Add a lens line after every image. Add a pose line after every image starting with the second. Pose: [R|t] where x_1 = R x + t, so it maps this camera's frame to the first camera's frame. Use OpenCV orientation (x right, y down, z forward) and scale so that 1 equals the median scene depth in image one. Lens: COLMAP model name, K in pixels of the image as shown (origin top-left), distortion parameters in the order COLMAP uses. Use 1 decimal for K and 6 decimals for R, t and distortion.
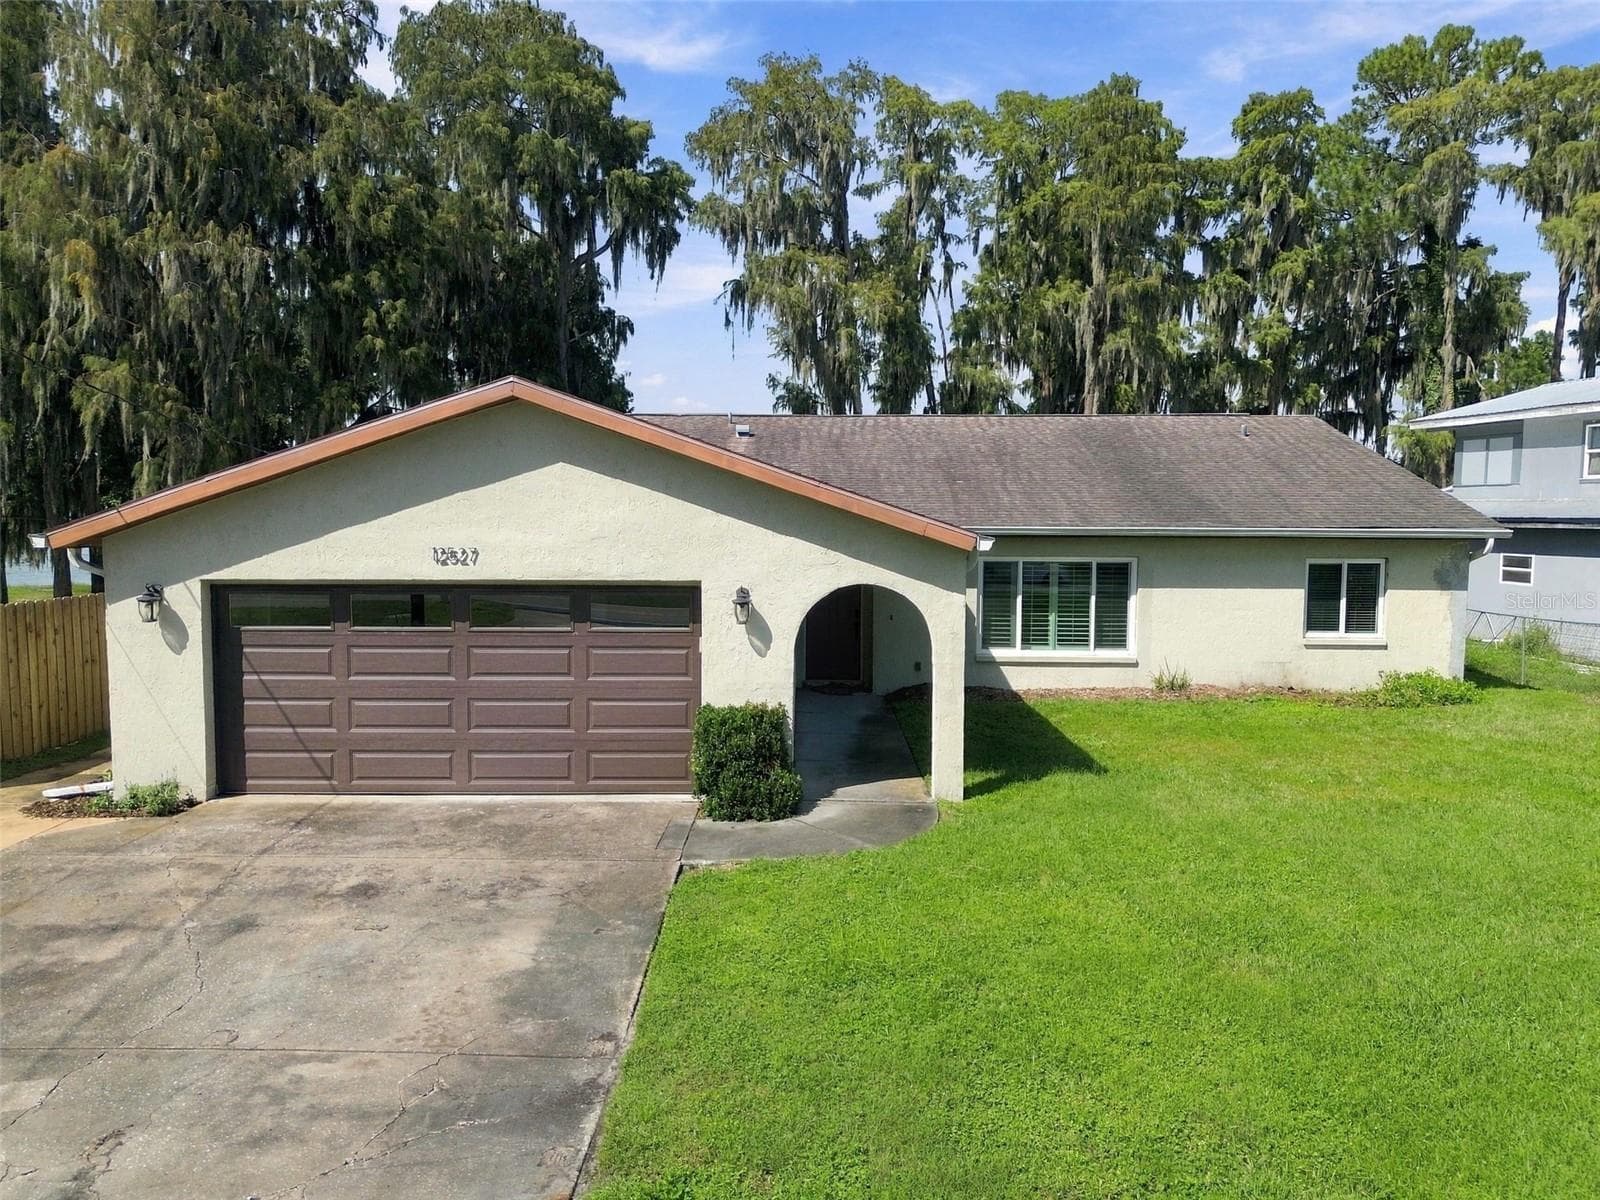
lens RADIAL K [[1137.7, 0, 796.5], [0, 1137.7, 593.7], [0, 0, 1]] dist [0.065446, -0.048122]
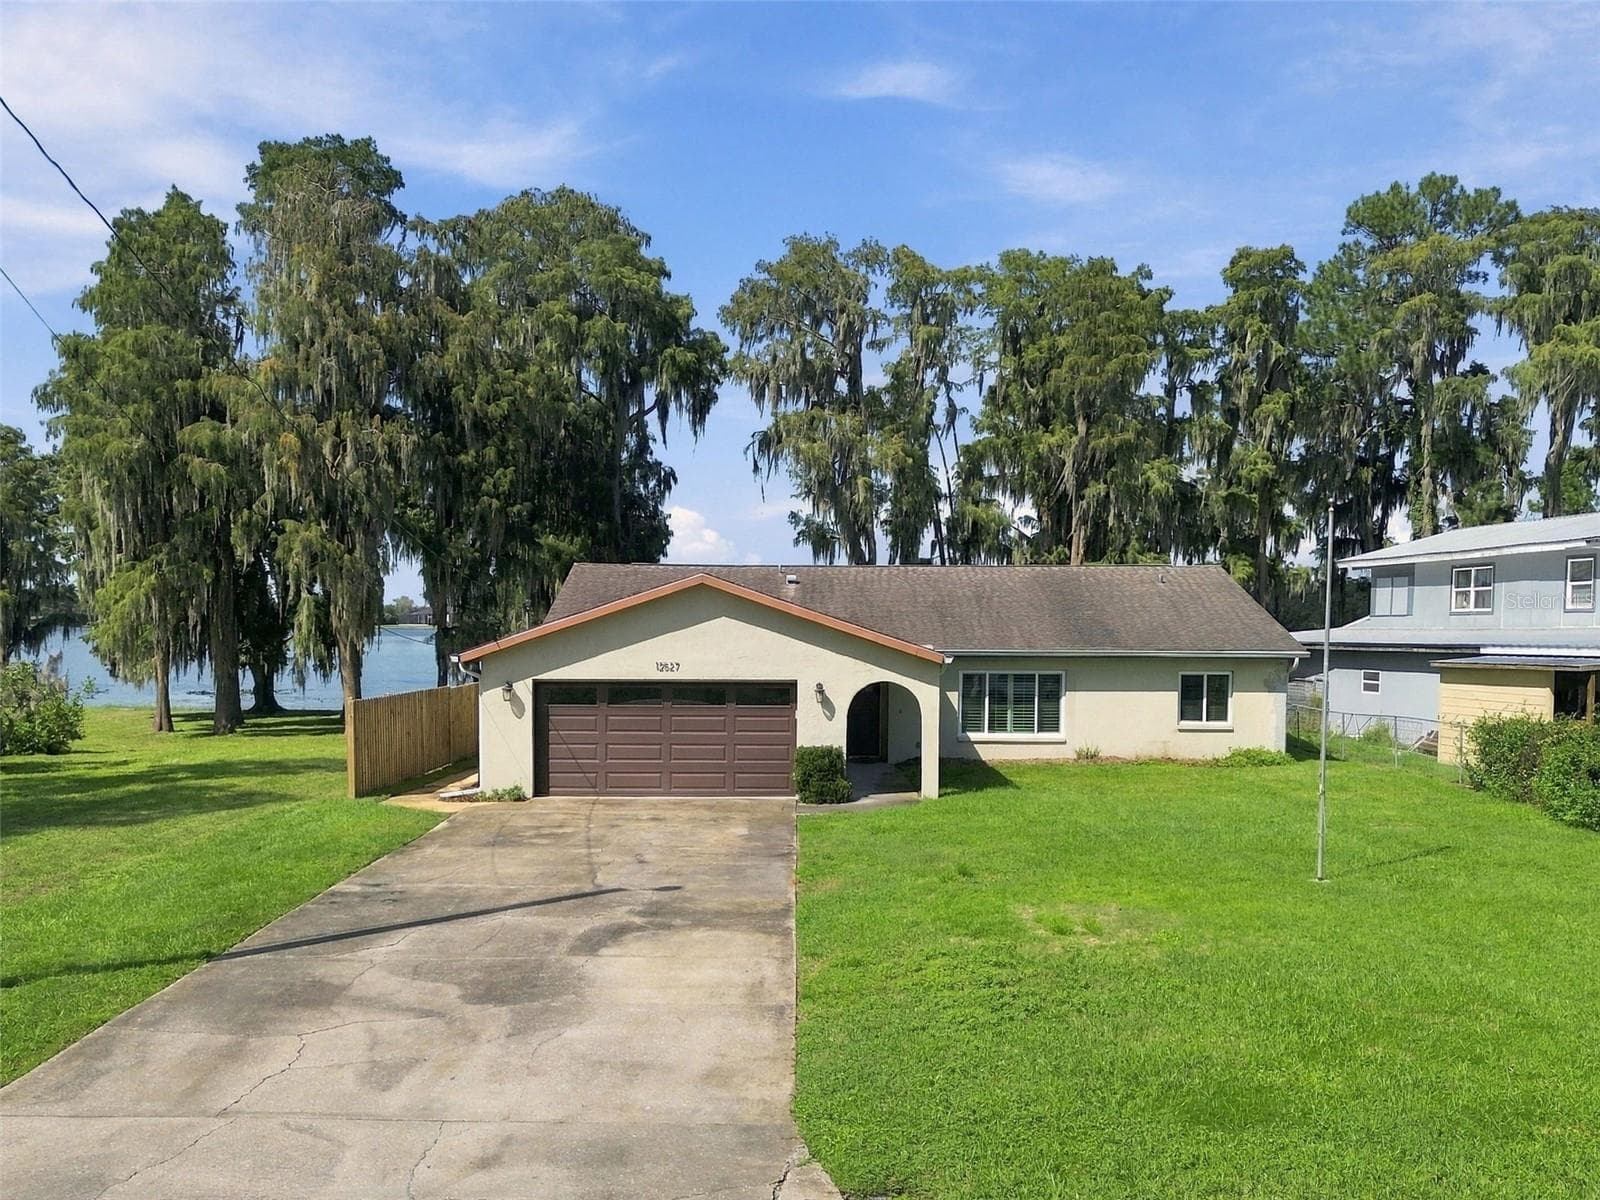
lens RADIAL K [[1373.7, 0, 796.1], [0, 1373.7, 699.3], [0, 0, 1]] dist [0.099435, -0.000400]
pose [[0.999989, -0.000185, 0.004777, -0.030133], [0.000289, 0.999763, -0.021763, 0.021863], [-0.004771, 0.021764, 0.999752, -0.389603]]
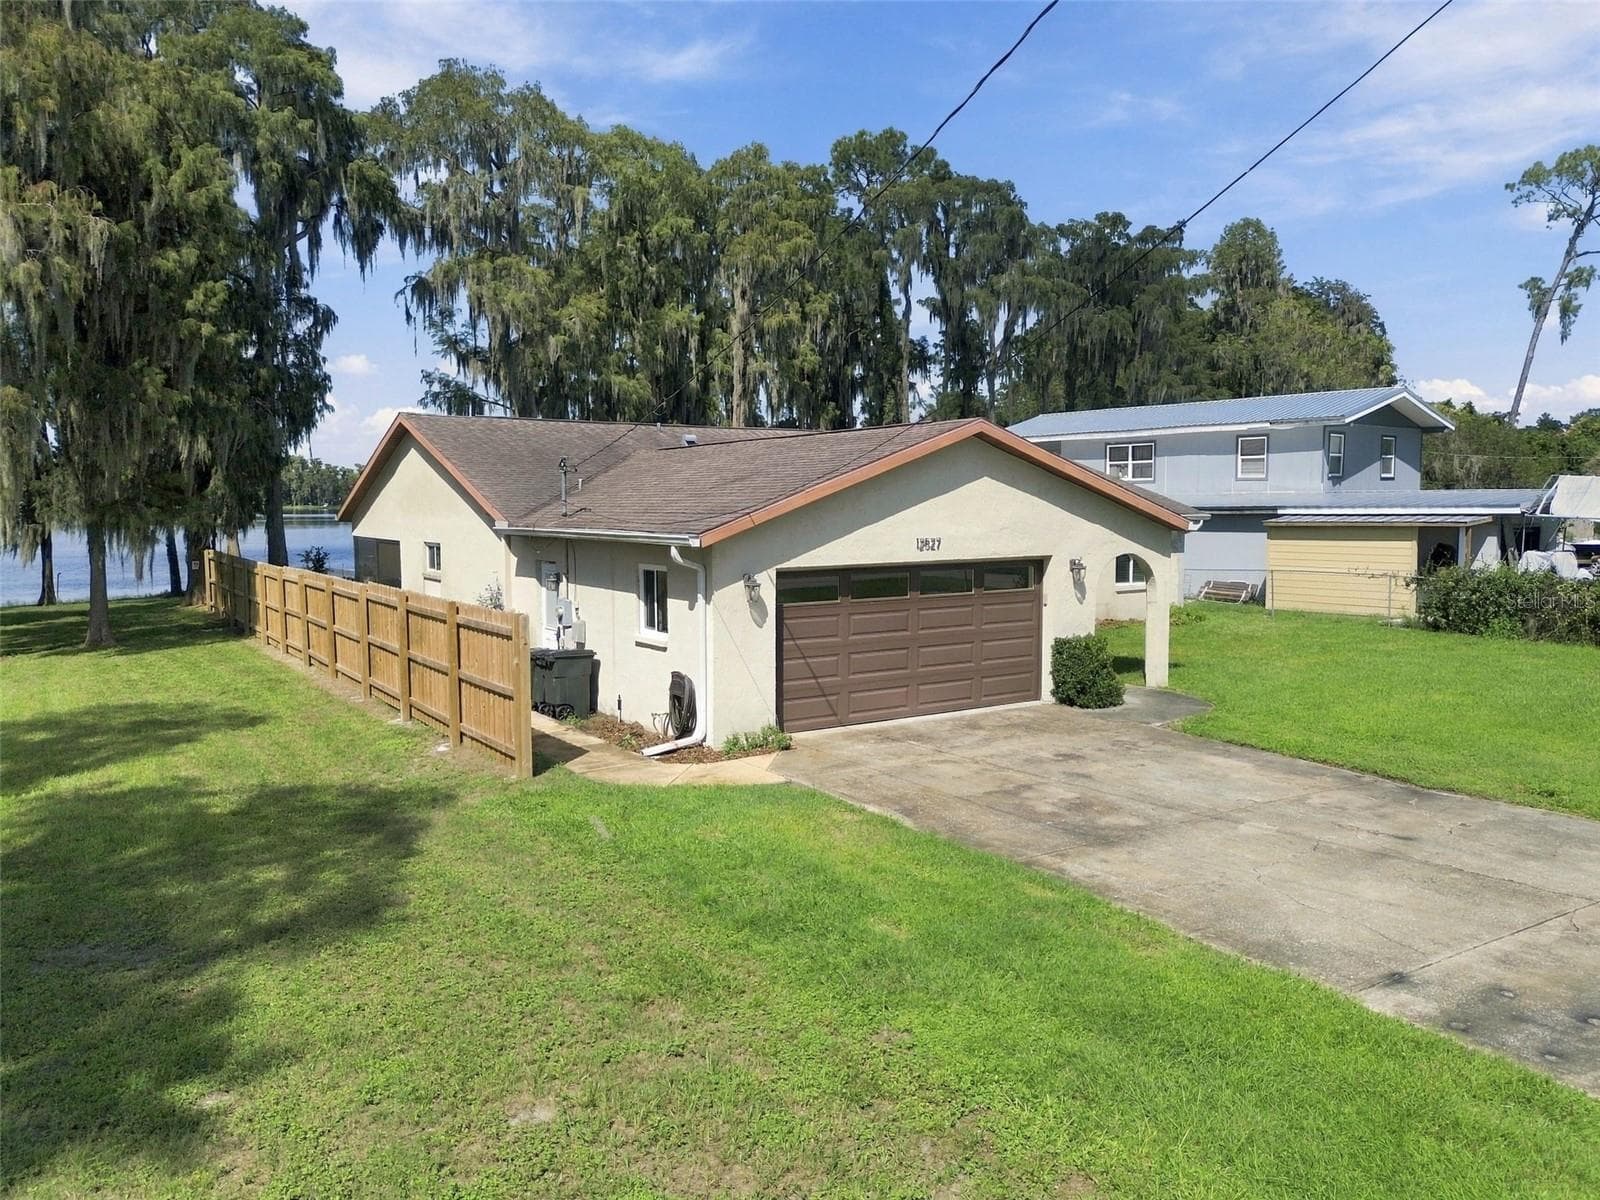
lens RADIAL K [[1137.7, 0, 796.5], [0, 1137.7, 593.7], [0, 0, 1]] dist [0.065446, -0.048122]
pose [[0.835927, -0.052704, 0.546304, -0.372232], [0.048316, 0.998581, 0.022406, -0.003515], [-0.546710, 0.007665, 0.837287, -0.024641]]
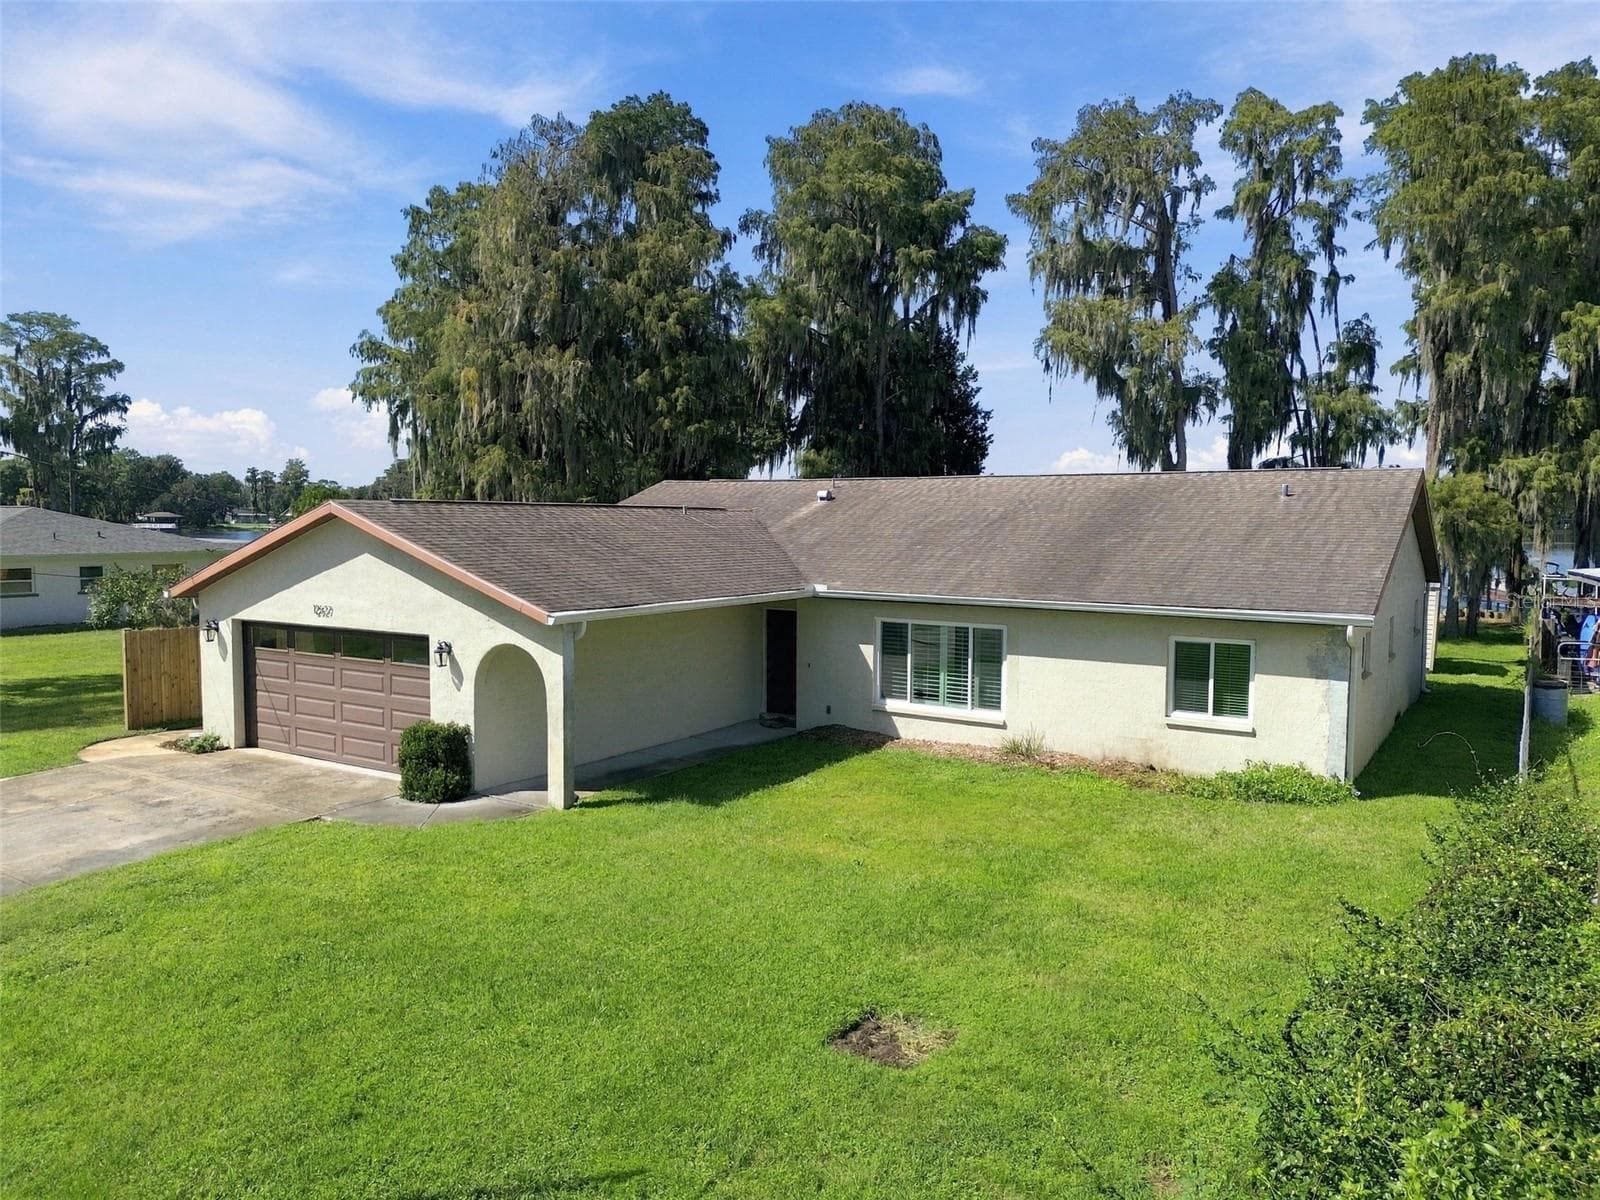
lens RADIAL K [[1137.7, 0, 796.5], [0, 1137.7, 593.7], [0, 0, 1]] dist [0.065446, -0.048122]
pose [[0.843711, 0.037300, -0.535501, 0.345165], [-0.041432, 0.999132, 0.004316, -0.028557], [0.535197, 0.018545, 0.844524, 0.000588]]
